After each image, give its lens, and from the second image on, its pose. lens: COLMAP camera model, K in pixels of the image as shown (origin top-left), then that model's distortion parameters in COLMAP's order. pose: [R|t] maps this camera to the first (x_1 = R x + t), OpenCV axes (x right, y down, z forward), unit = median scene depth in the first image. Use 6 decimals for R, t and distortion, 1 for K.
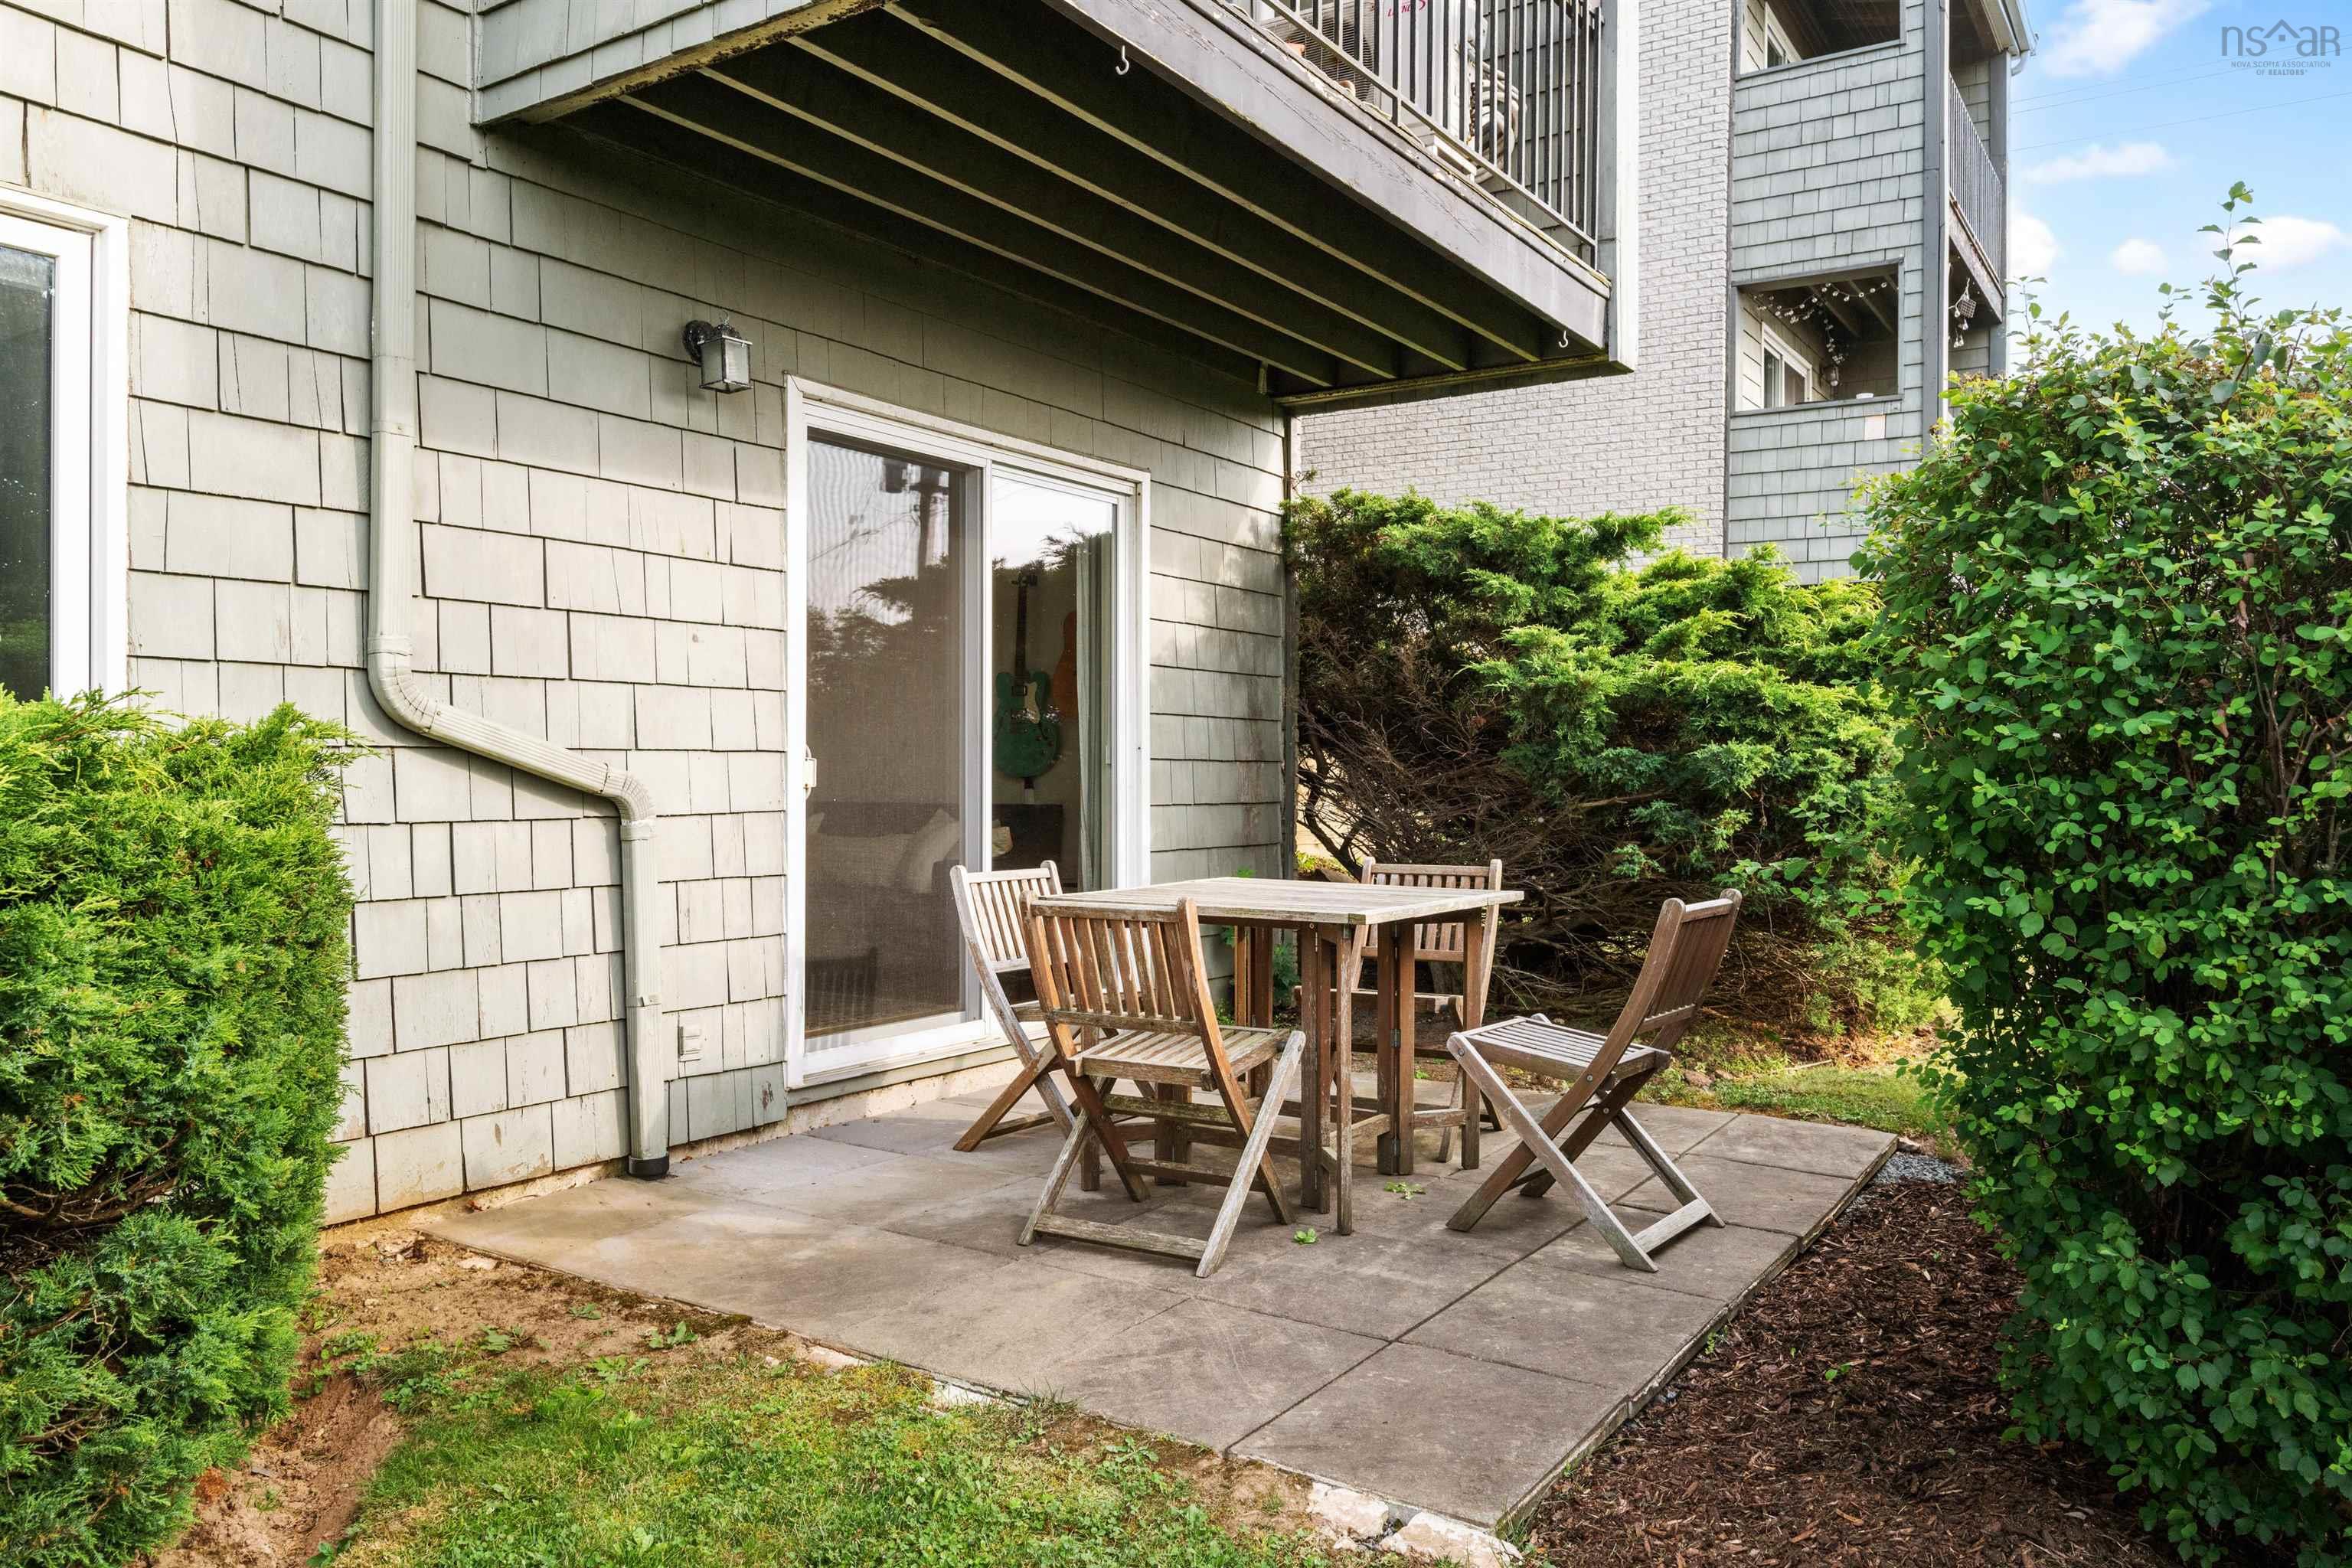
lens RADIAL K [[1631.2, 0, 1178.4], [0, 1631.2, 789.5], [0, 0, 1]] dist [0.000951, 0.000165]
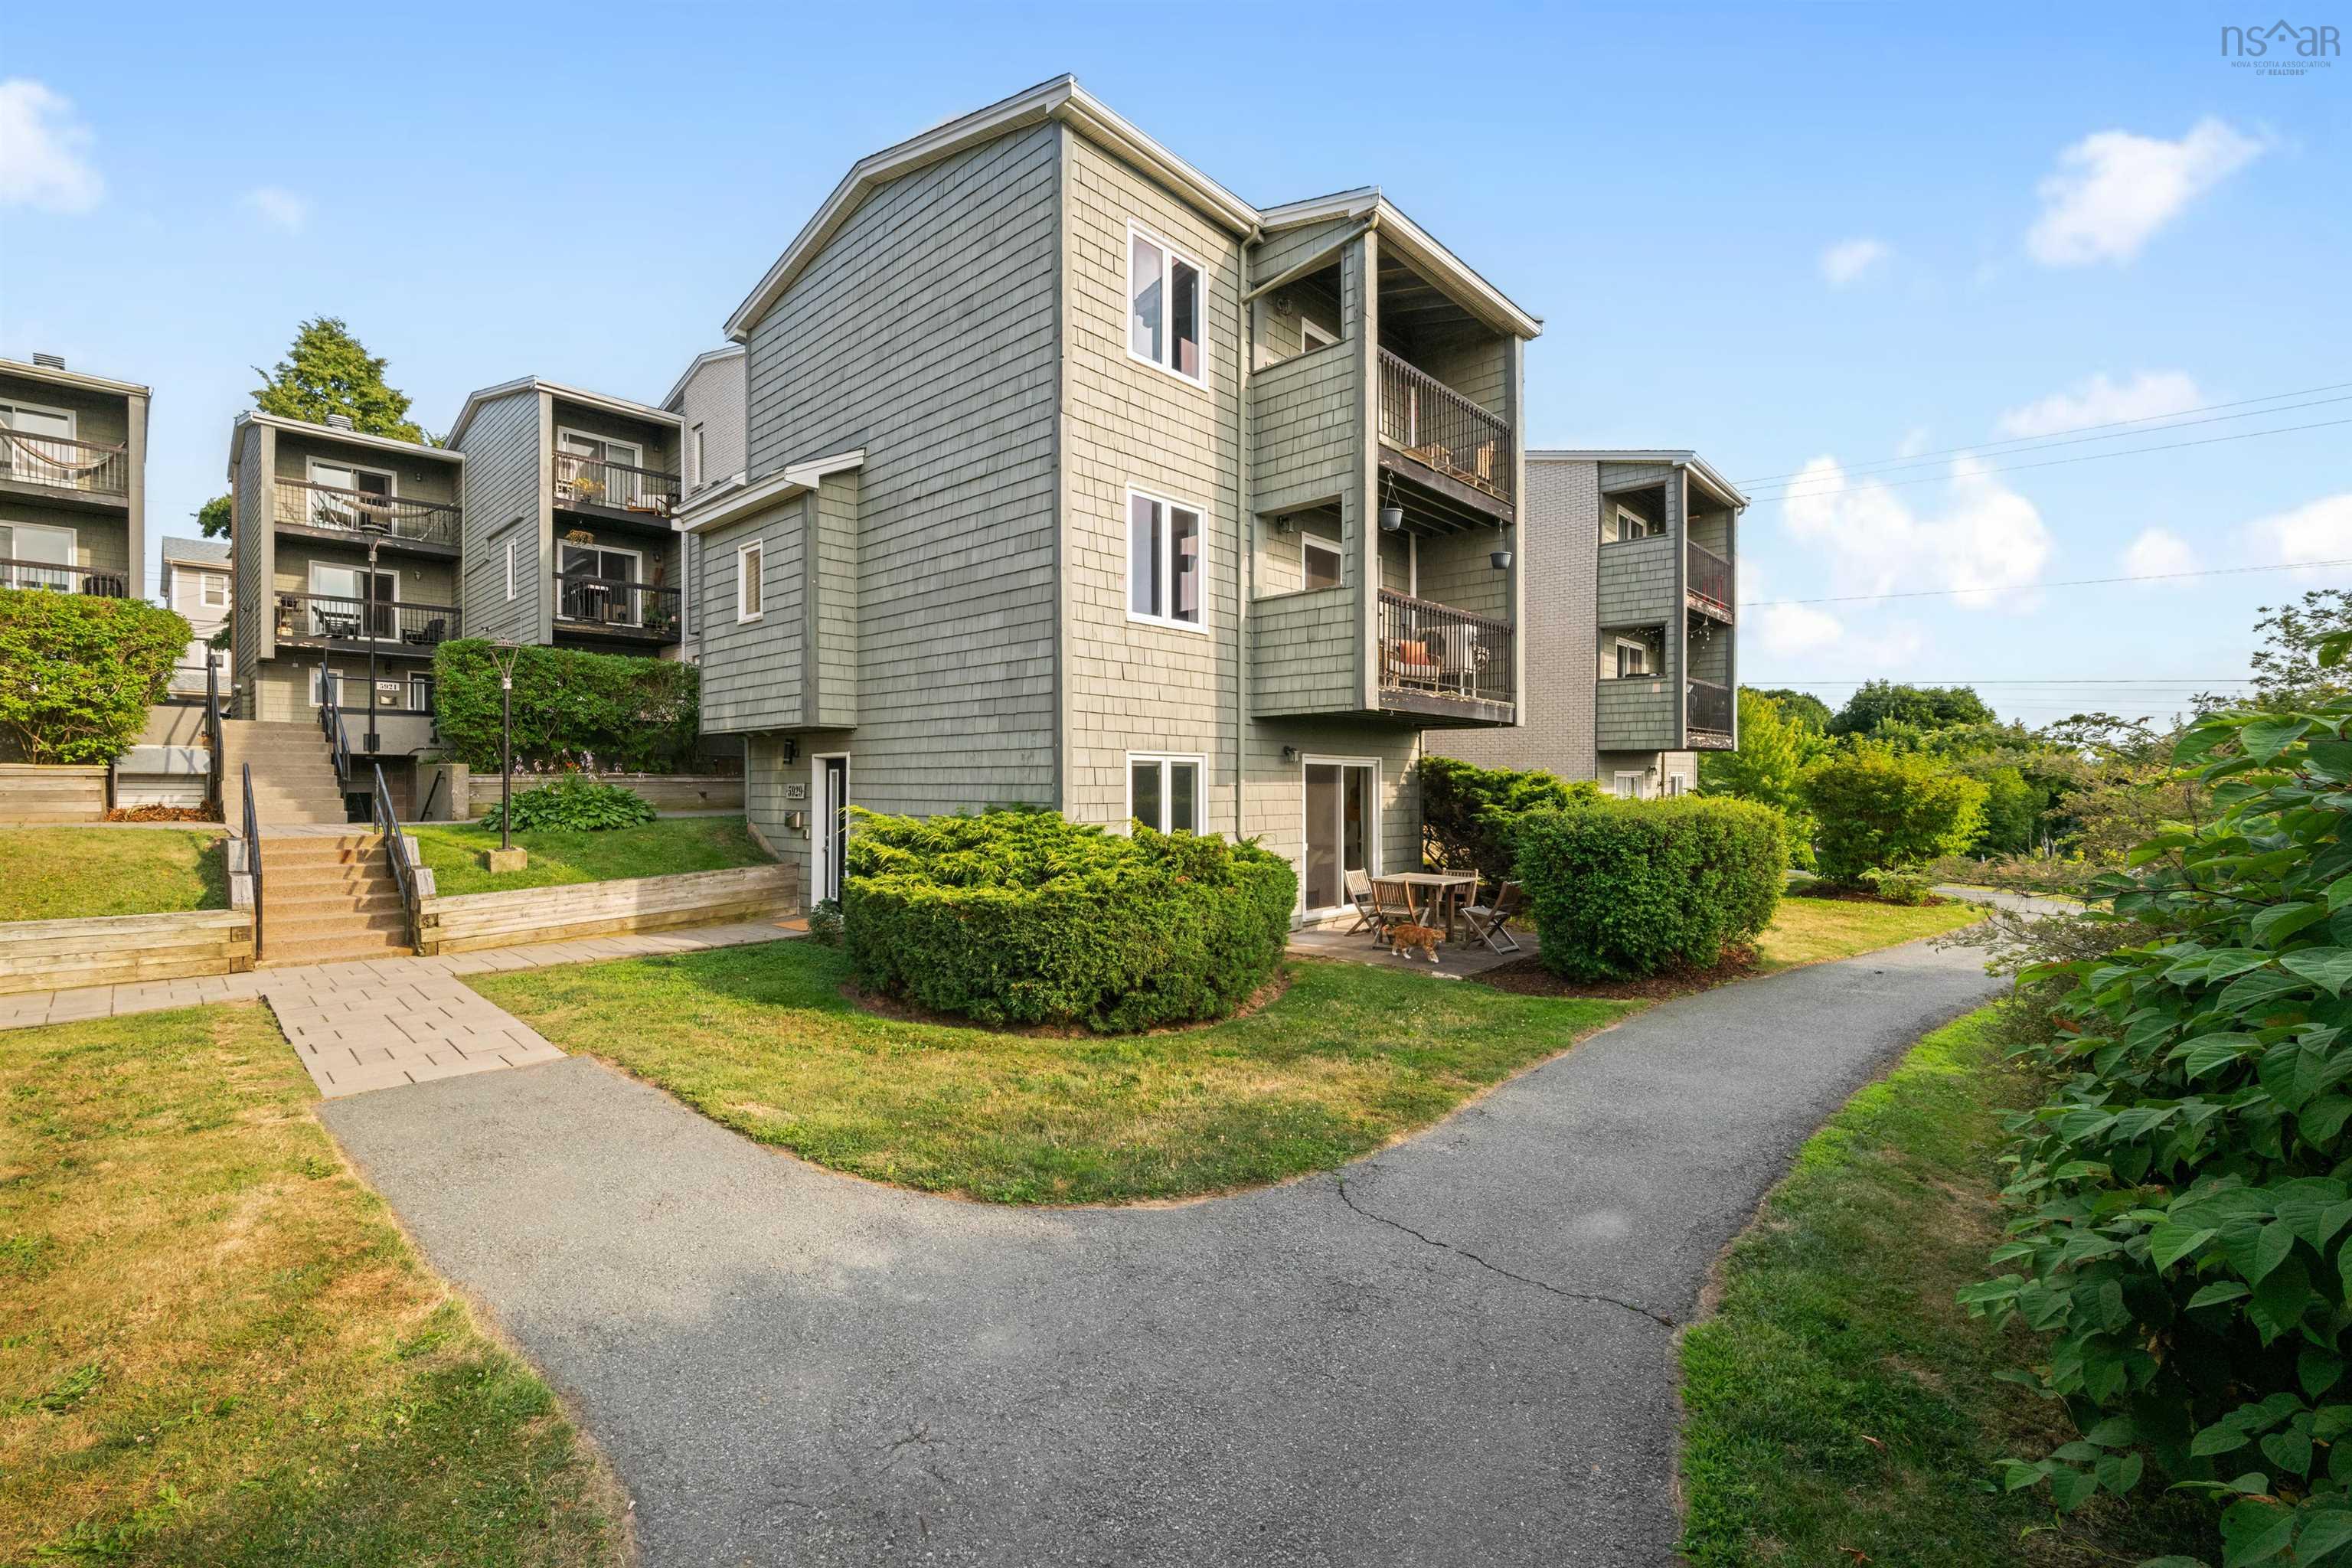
lens RADIAL K [[988.2, 0, 1175.9], [0, 988.2, 782.6], [0, 0, 1]] dist [0.001323, 0.000019]
pose [[0.987078, -0.001182, -0.160239, -0.108214], [-0.000714, 0.999930, -0.011775, -0.105492], [0.160242, 0.011737, 0.987008, -1.131631]]
